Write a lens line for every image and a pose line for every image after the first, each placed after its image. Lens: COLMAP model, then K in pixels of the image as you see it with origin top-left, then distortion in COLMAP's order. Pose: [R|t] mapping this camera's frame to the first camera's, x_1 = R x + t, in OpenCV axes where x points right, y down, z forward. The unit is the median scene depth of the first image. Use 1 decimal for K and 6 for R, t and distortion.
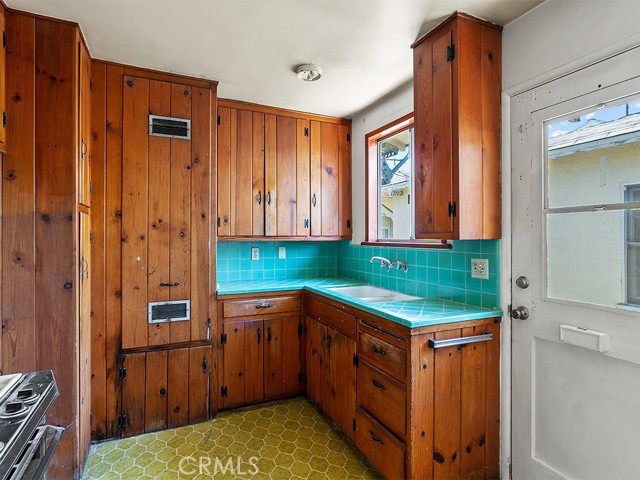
lens RADIAL K [[344.4, 0, 319.8], [0, 344.4, 236.4], [0, 0, 1]] dist [-0.013697, 0.001210]
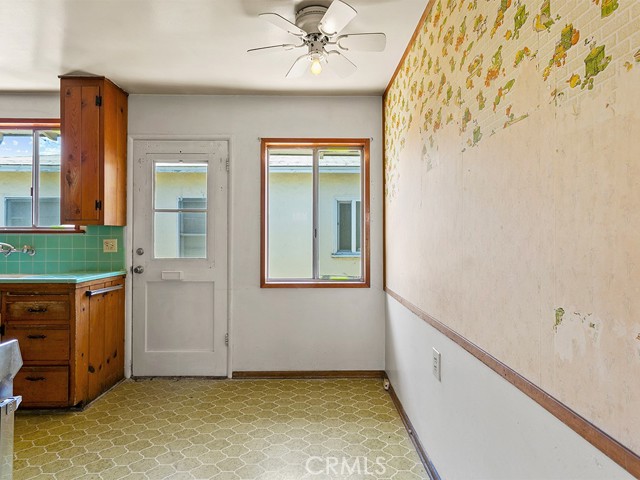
lens RADIAL K [[345.1, 0, 321.0], [0, 345.1, 233.1], [0, 0, 1]] dist [0.000786, 0.000184]
pose [[0.404308, 0.011140, 0.914555, -0.461458], [-0.004465, 0.999938, -0.010206, 0.042427], [-0.914612, 0.000043, 0.404332, -0.387375]]
